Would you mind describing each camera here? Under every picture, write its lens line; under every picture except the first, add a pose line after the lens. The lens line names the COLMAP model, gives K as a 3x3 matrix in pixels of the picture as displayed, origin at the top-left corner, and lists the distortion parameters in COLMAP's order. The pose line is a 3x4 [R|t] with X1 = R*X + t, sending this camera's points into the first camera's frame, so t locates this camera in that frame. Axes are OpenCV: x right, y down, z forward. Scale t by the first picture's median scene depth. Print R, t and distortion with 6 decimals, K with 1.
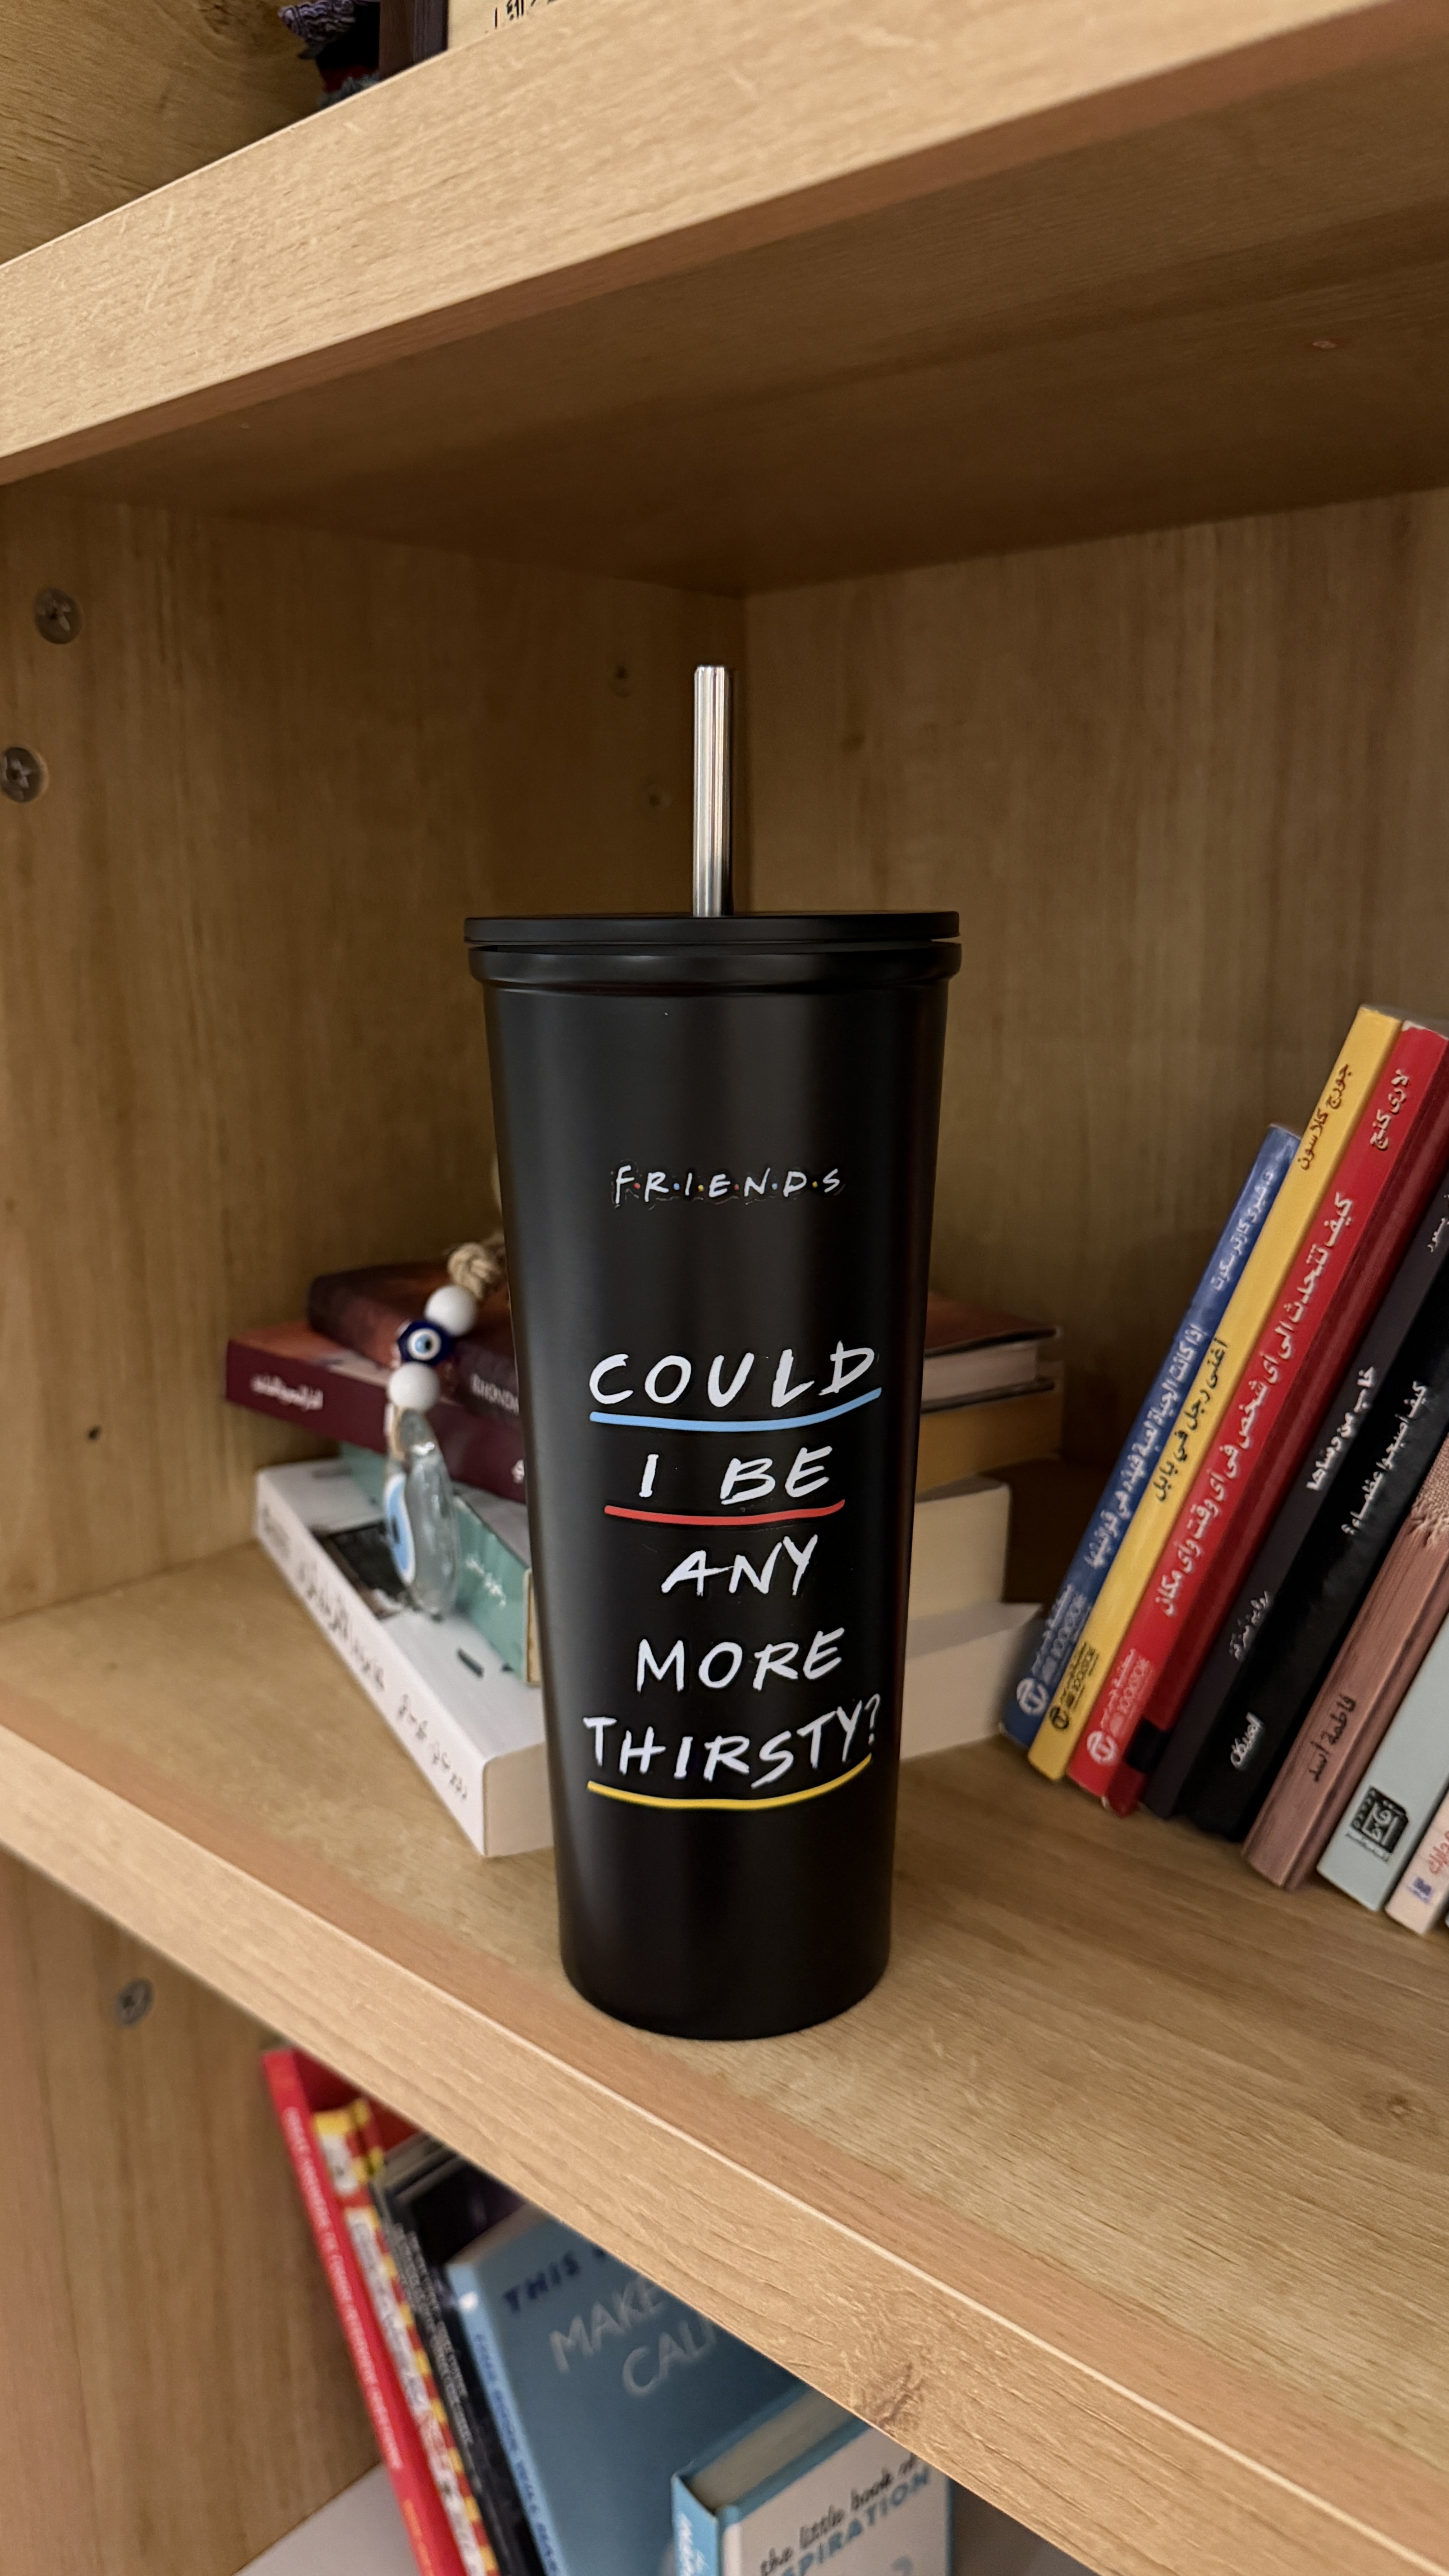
lens RADIAL K [[1913.2, 0, 724.5], [0, 1913.2, 1288.0], [0, 0, 1]] dist [-0.004686, -0.003089]
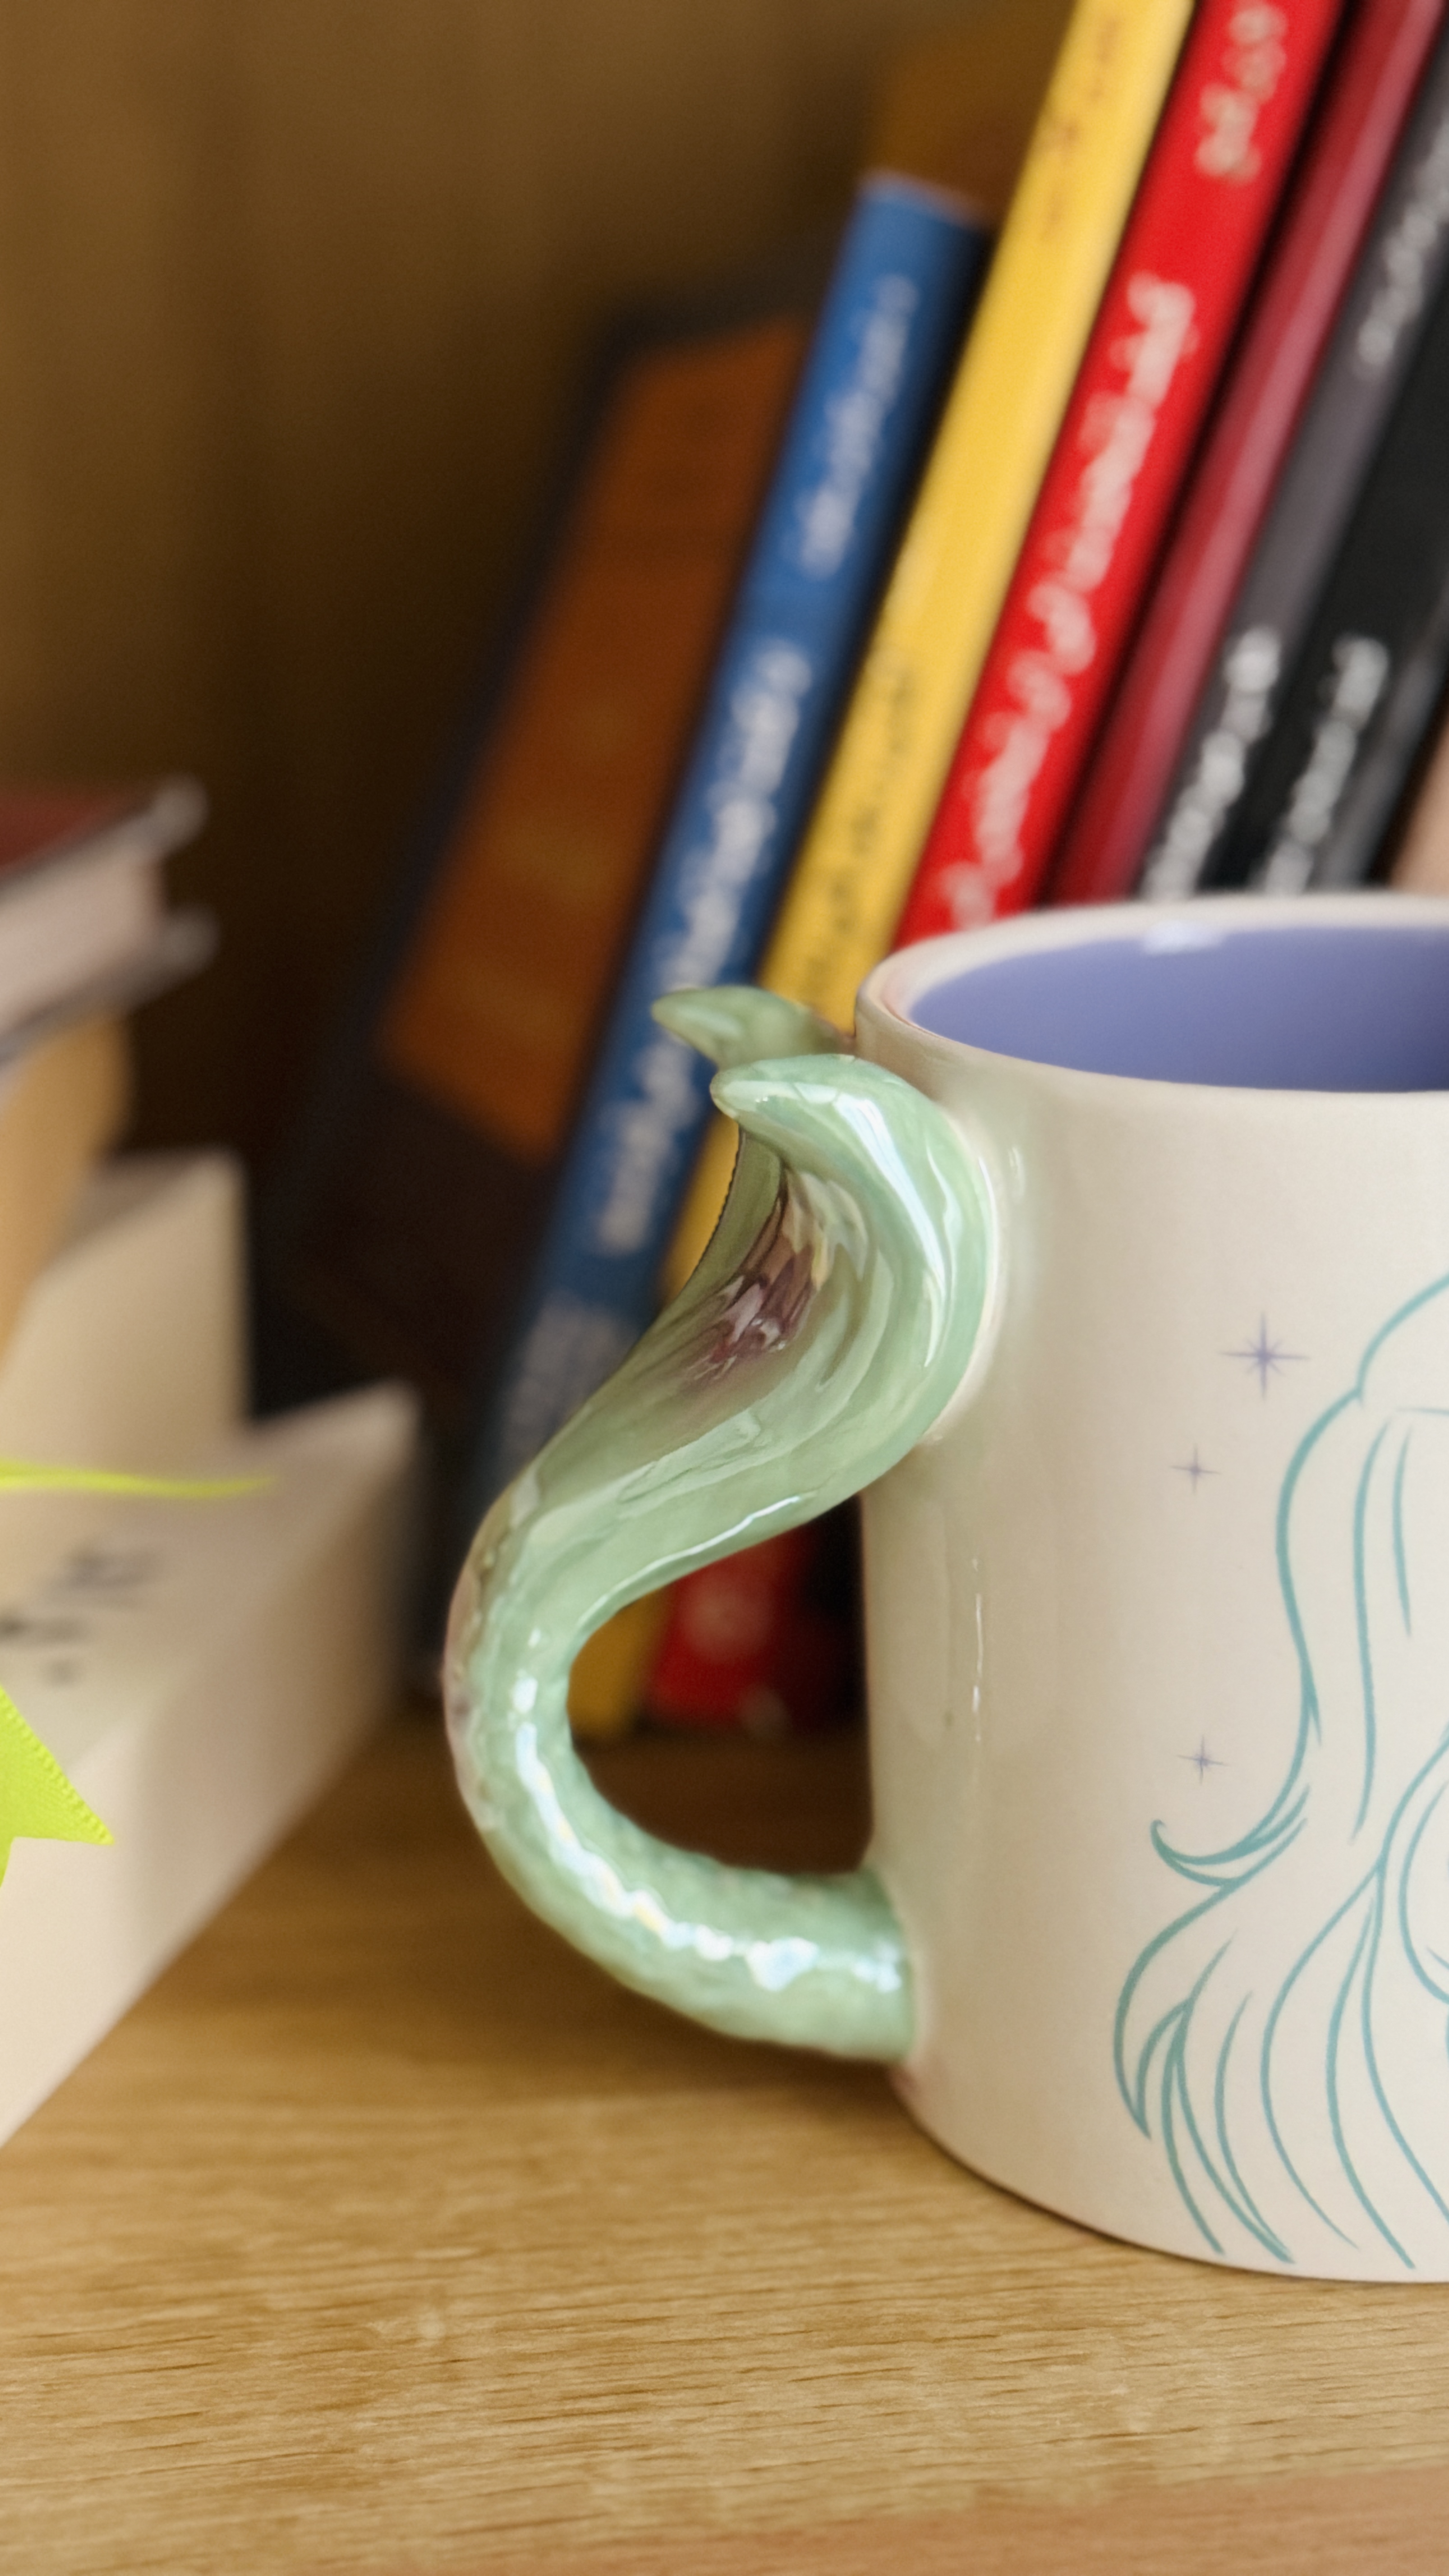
lens RADIAL K [[3506.9, 0, 724.5], [0, 3506.9, 1288.0], [0, 0, 1]] dist [0.108968, -0.006569]
pose [[0.669169, -0.212644, 0.712037, -0.452636], [0.184968, 0.975689, 0.117550, 0.074276], [-0.719722, 0.053043, 0.692233, 0.482698]]
